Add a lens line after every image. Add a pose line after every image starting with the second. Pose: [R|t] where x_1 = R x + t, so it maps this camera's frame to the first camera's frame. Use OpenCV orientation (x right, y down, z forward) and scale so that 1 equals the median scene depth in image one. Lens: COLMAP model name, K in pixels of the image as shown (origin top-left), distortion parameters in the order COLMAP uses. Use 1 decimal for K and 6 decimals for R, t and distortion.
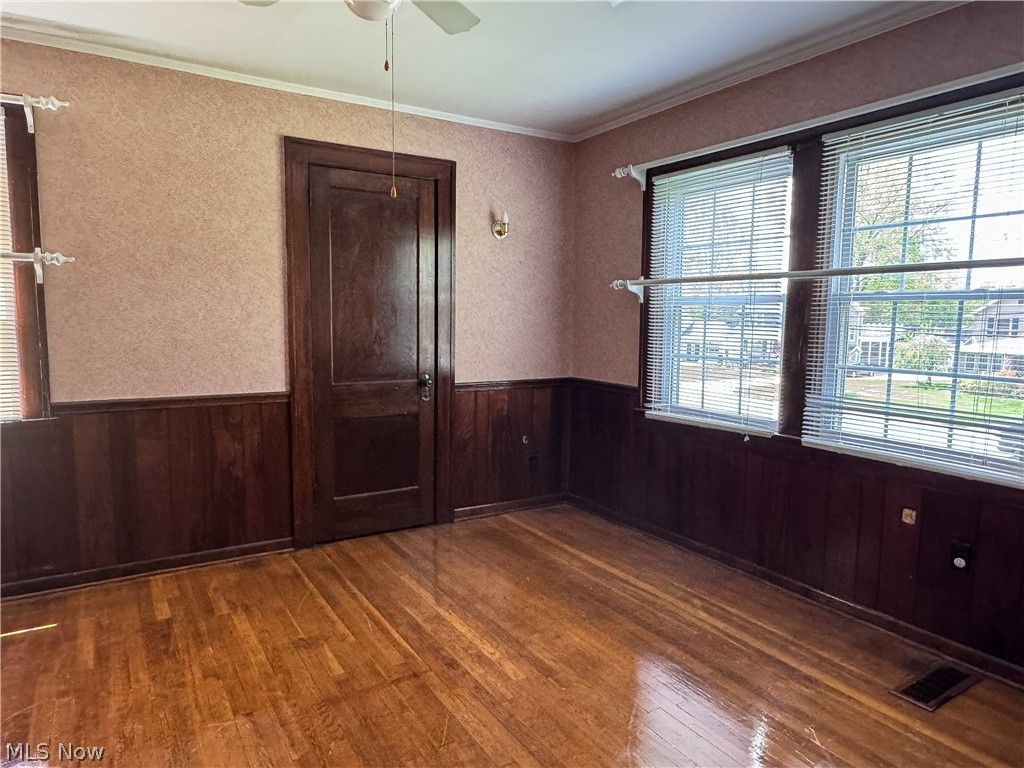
lens RADIAL K [[635.8, 0, 512.0], [0, 635.8, 384.0], [0, 0, 1]] dist [0.025561, 0.000405]
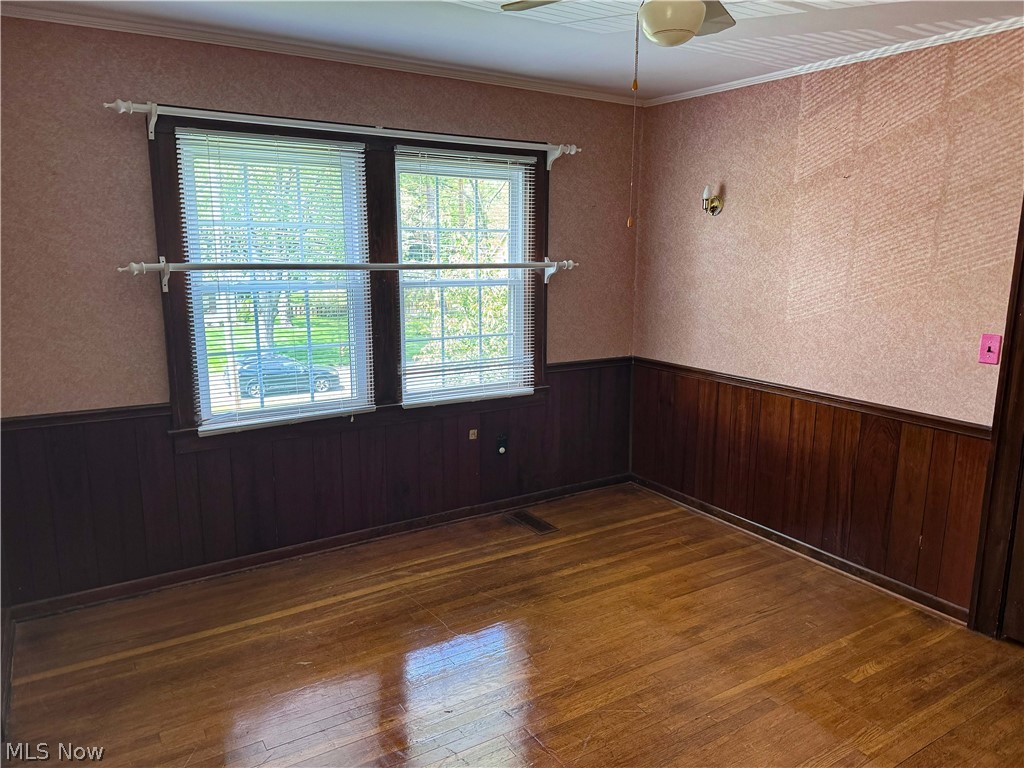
lens RADIAL K [[708.3, 0, 512.0], [0, 708.3, 384.0], [0, 0, 1]] dist [0.129173, -0.171577]
pose [[0.004960, -0.197228, 0.980345, -0.915479], [0.093194, 0.976182, 0.195919, -0.211293], [-0.995636, 0.090390, 0.023223, 0.822723]]
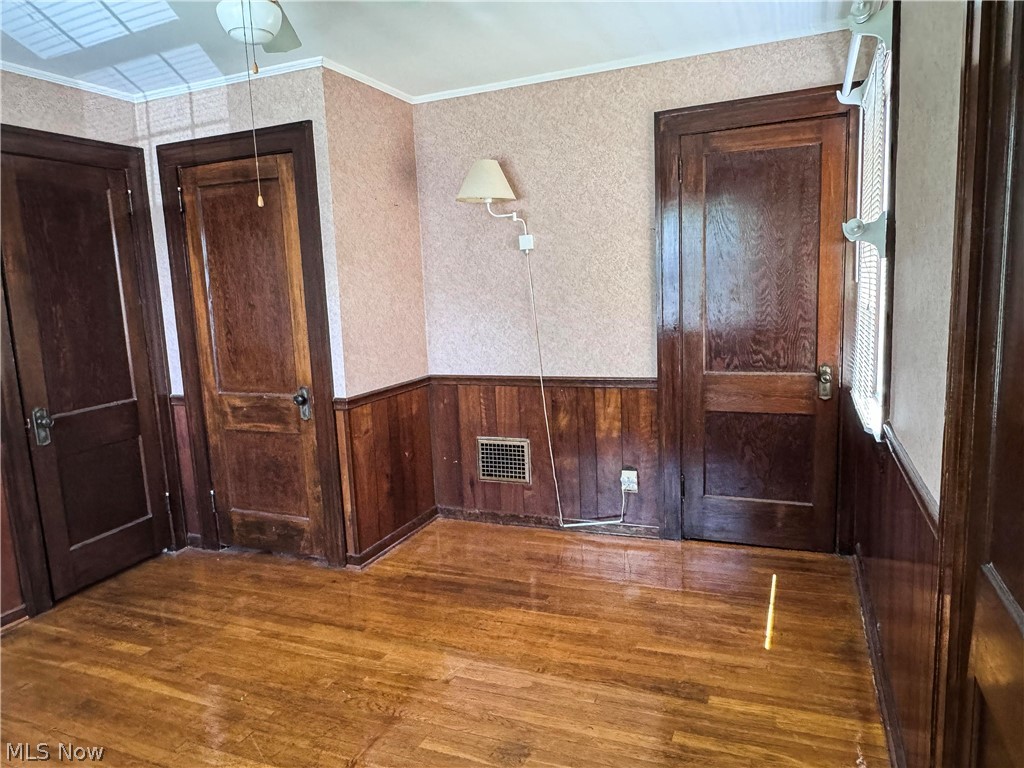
lens RADIAL K [[708.3, 0, 512.0], [0, 708.3, 384.0], [0, 0, 1]] dist [0.129173, -0.171577]
pose [[-0.818324, 0.120952, -0.561887, 0.103890], [-0.013617, 0.973253, 0.229334, -0.209609], [0.574596, 0.195320, -0.794789, 1.502589]]
